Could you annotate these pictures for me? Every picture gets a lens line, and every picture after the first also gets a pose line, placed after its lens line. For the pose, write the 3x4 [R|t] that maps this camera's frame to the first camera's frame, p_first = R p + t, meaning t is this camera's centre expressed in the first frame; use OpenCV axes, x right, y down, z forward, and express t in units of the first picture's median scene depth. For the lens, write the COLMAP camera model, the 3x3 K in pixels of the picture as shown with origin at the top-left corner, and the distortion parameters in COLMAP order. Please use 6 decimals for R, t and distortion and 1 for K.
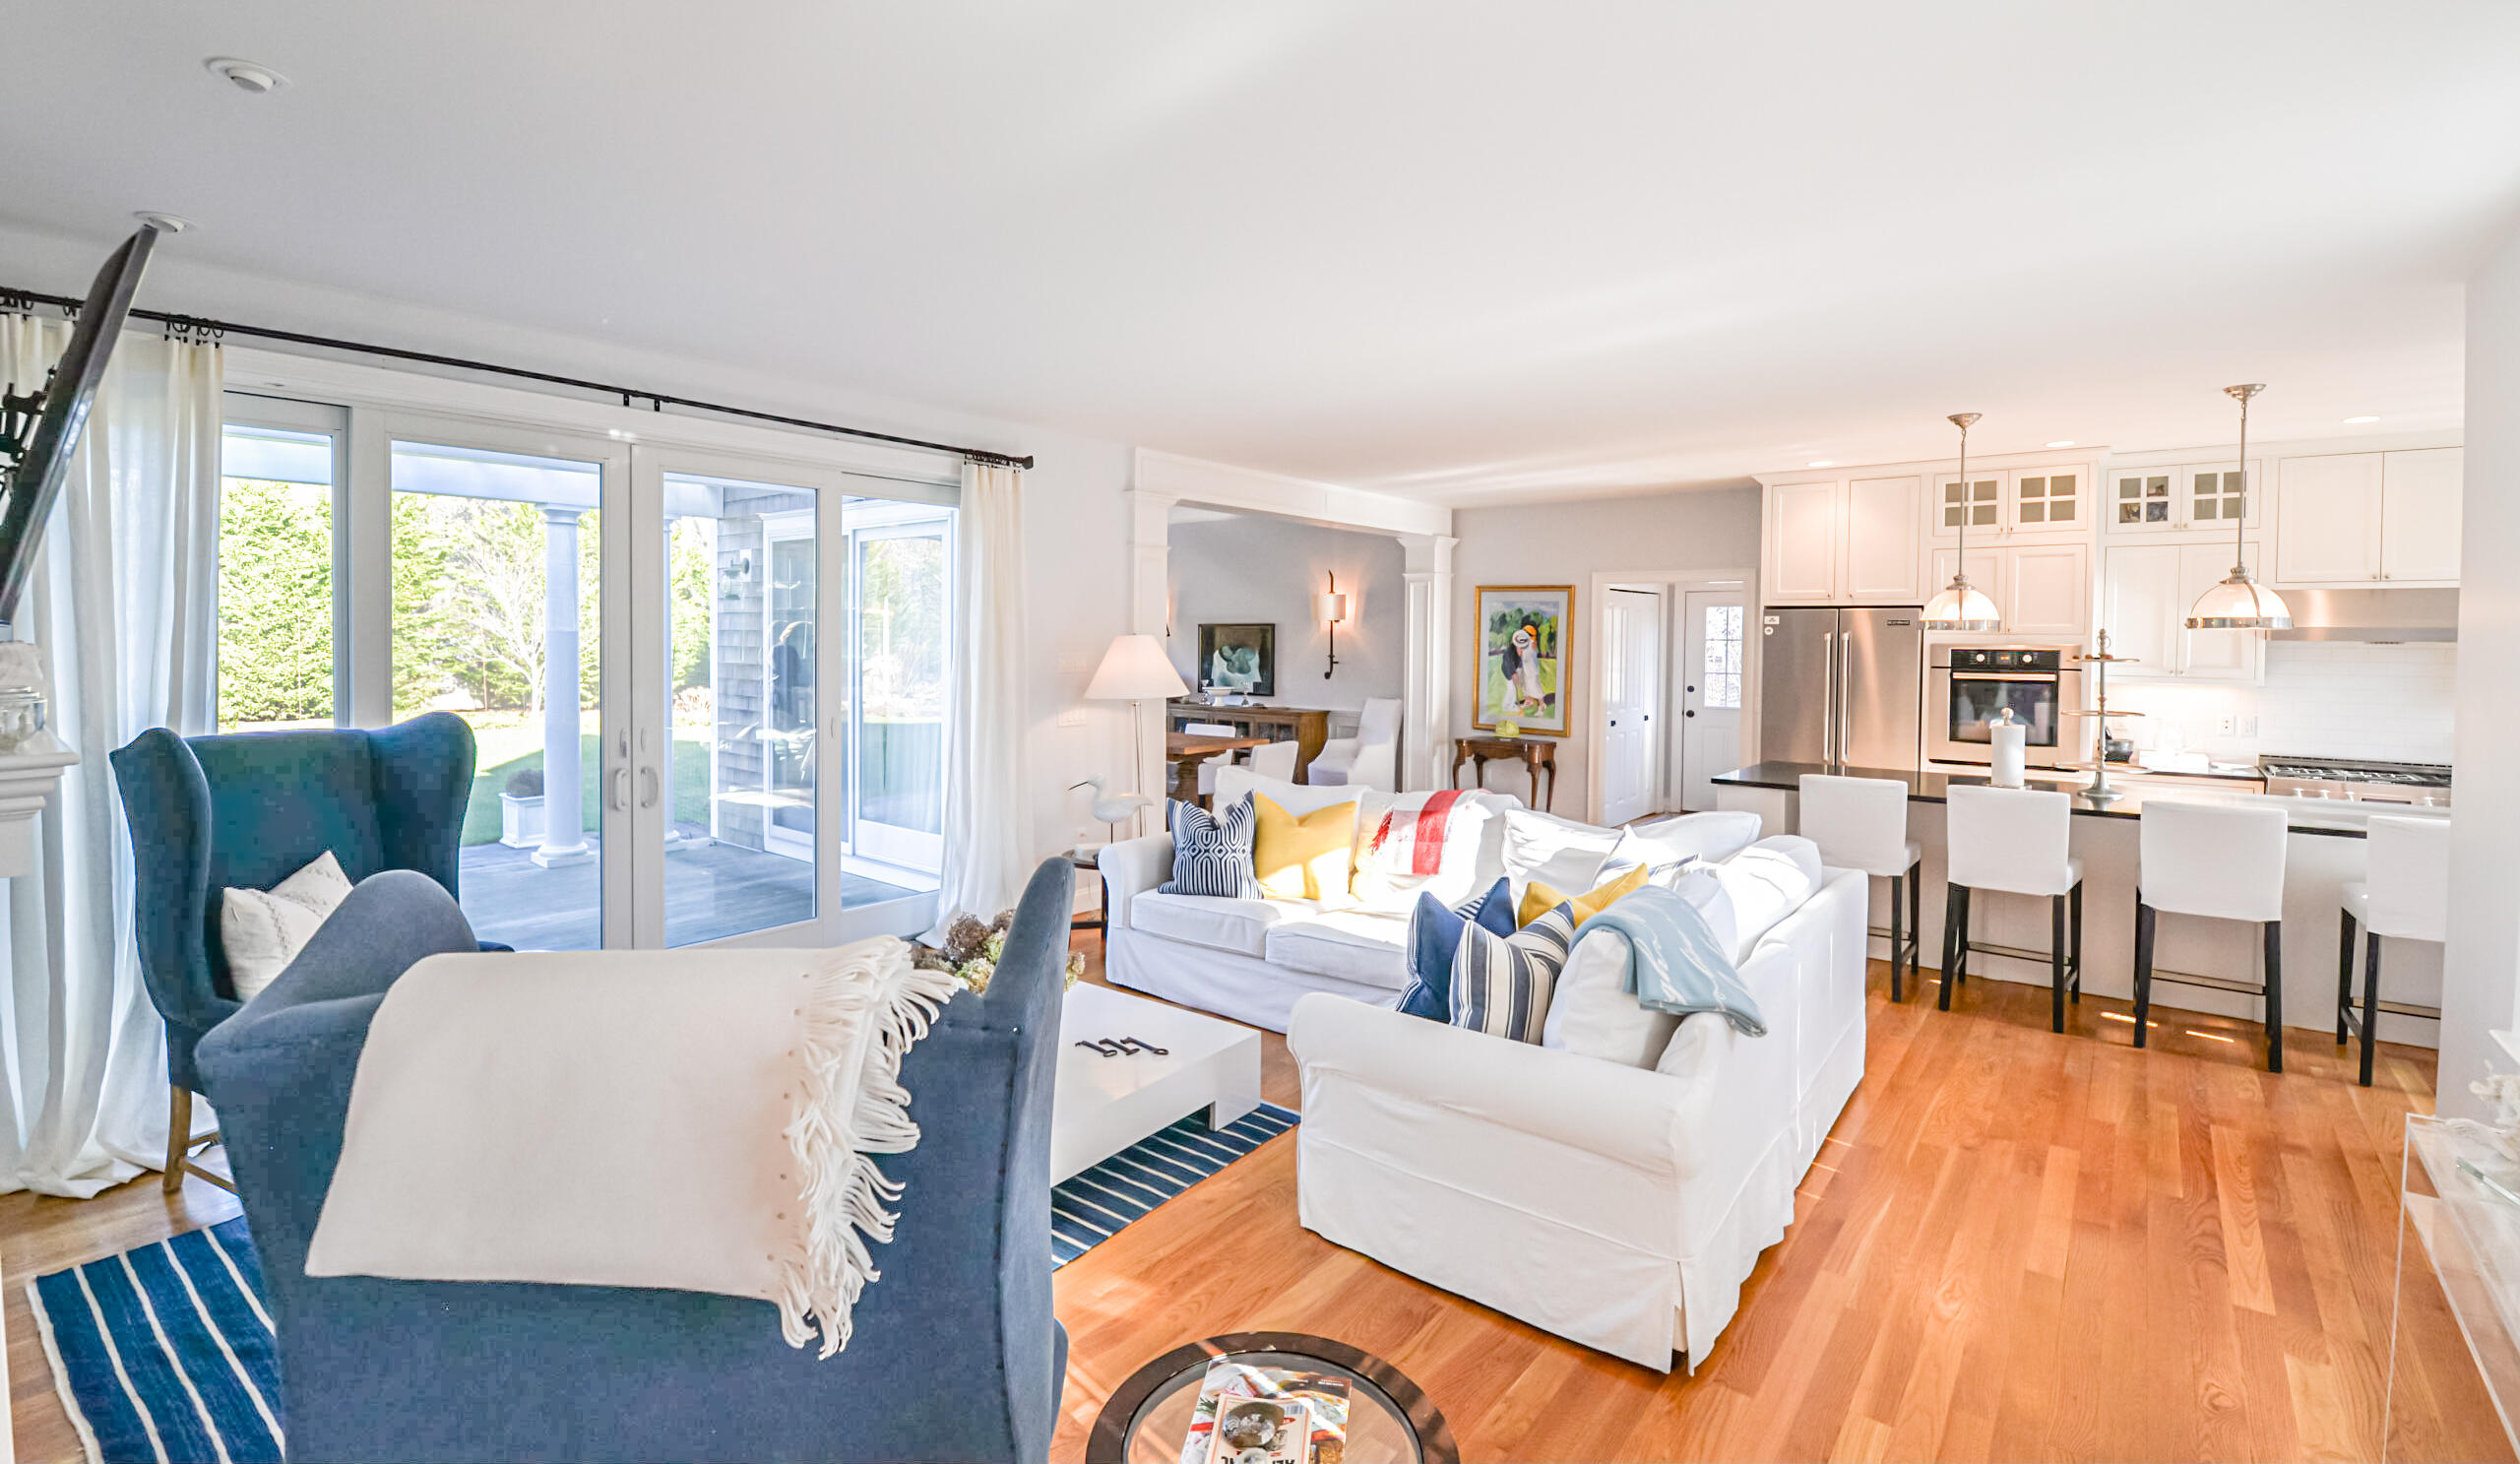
lens RADIAL K [[1106.0, 0, 1253.3], [0, 1106.0, 647.4], [0, 0, 1]] dist [0.002104, 0.000139]
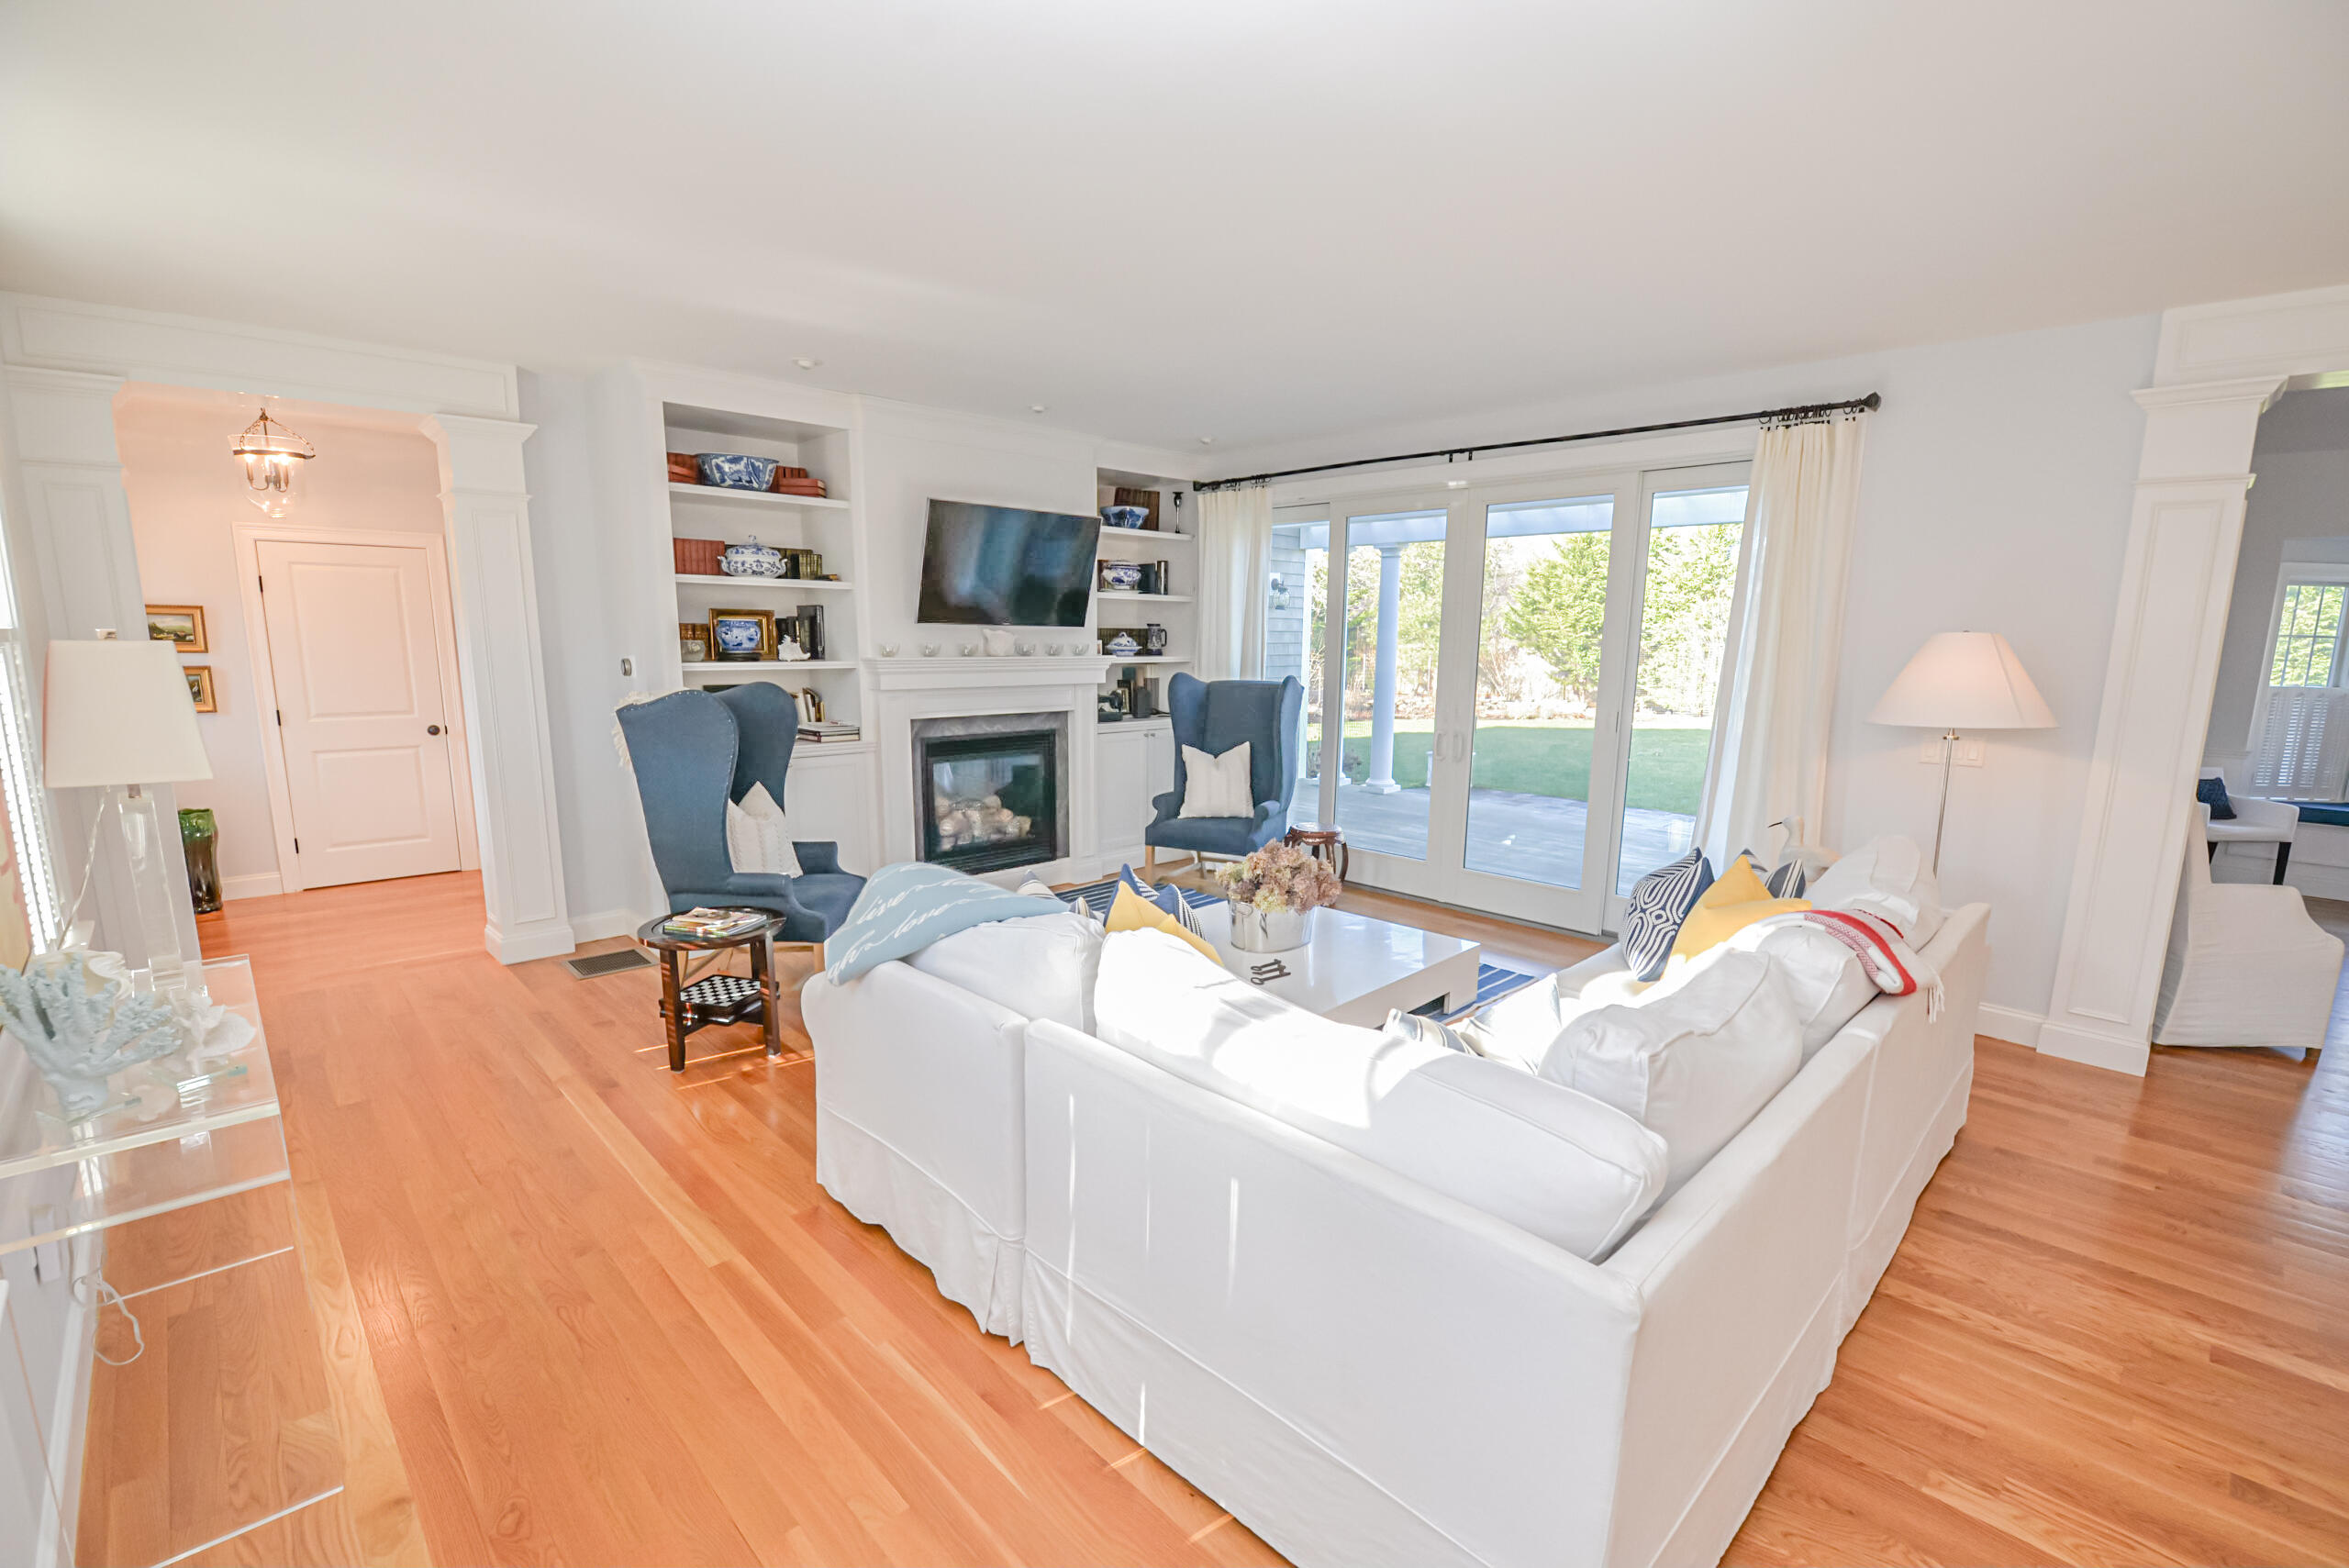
lens RADIAL K [[1030.8, 0, 1162.2], [0, 1030.8, 817.9], [0, 0, 1]] dist [0.001982, -0.009978]
pose [[-0.127673, 0.162585, -0.978400, 0.614831], [-0.024687, 0.985646, 0.167011, 0.007375], [0.991509, 0.045476, -0.121827, 0.642975]]
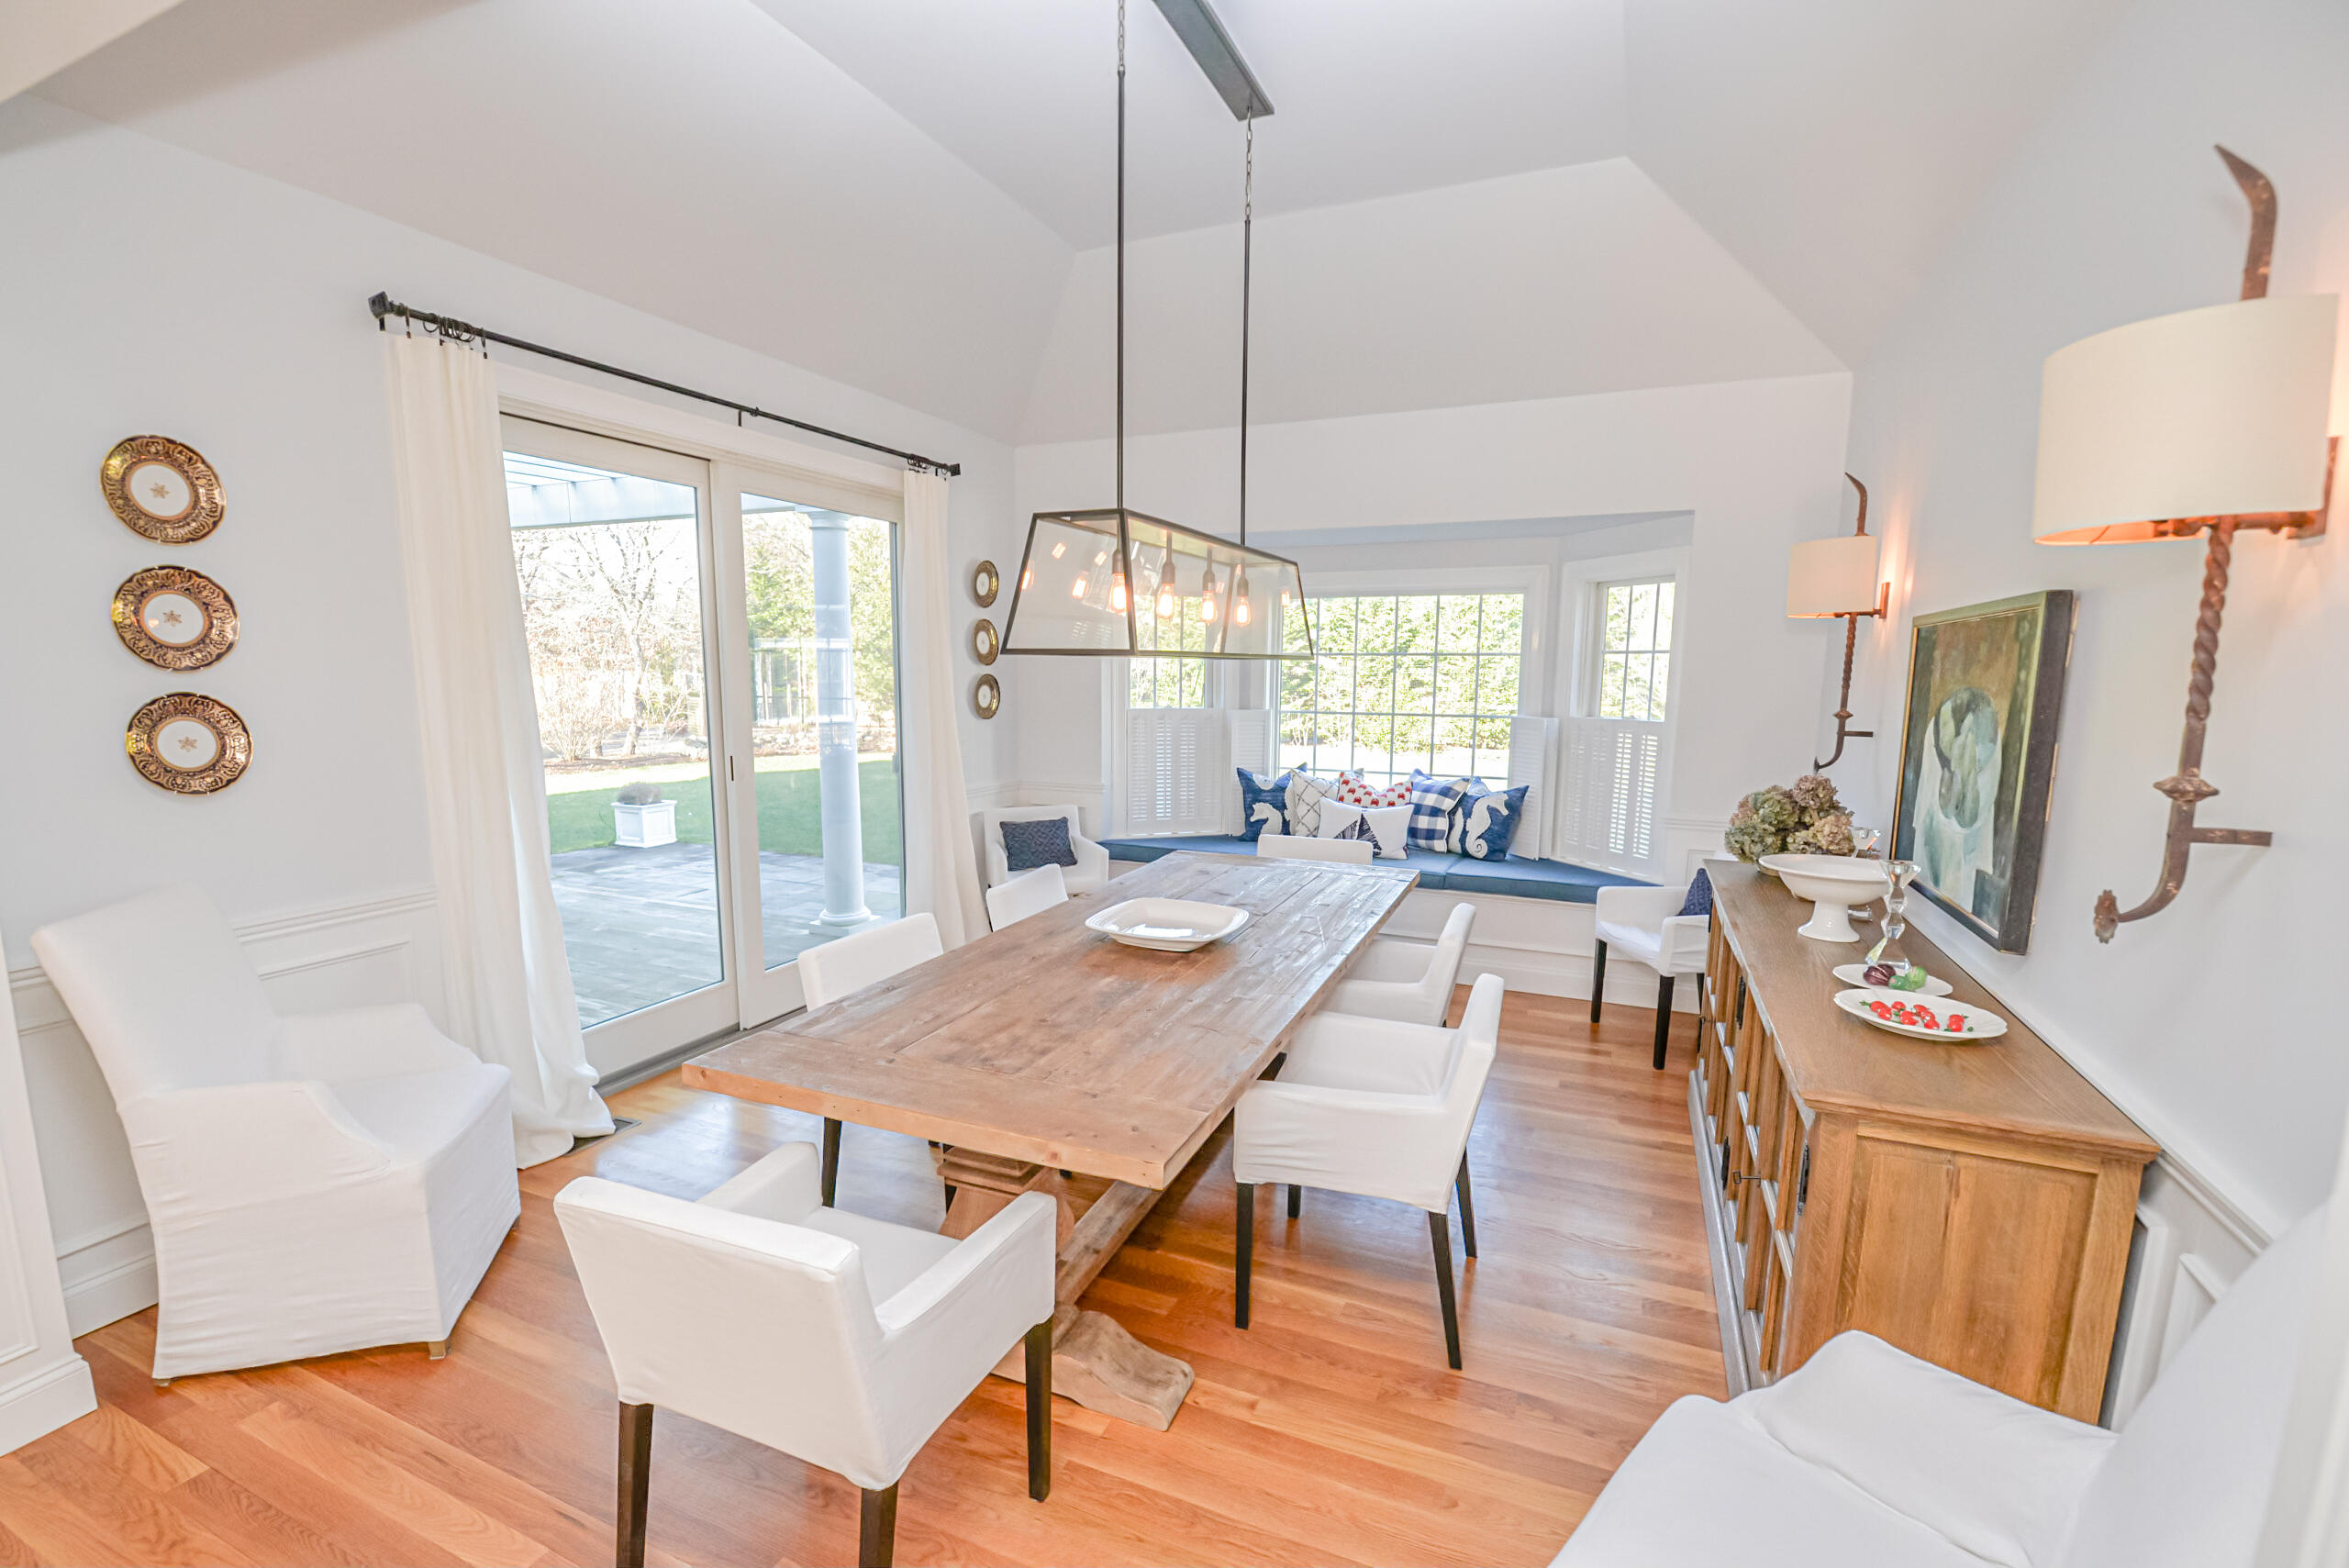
lens RADIAL K [[1030.8, 0, 1162.2], [0, 1030.8, 817.9], [0, 0, 1]] dist [0.001982, -0.009978]
pose [[0.259123, 0.131335, -0.956873, 0.298979], [-0.013059, 0.991097, 0.132496, -0.007242], [0.965756, -0.021837, 0.258531, 1.530648]]
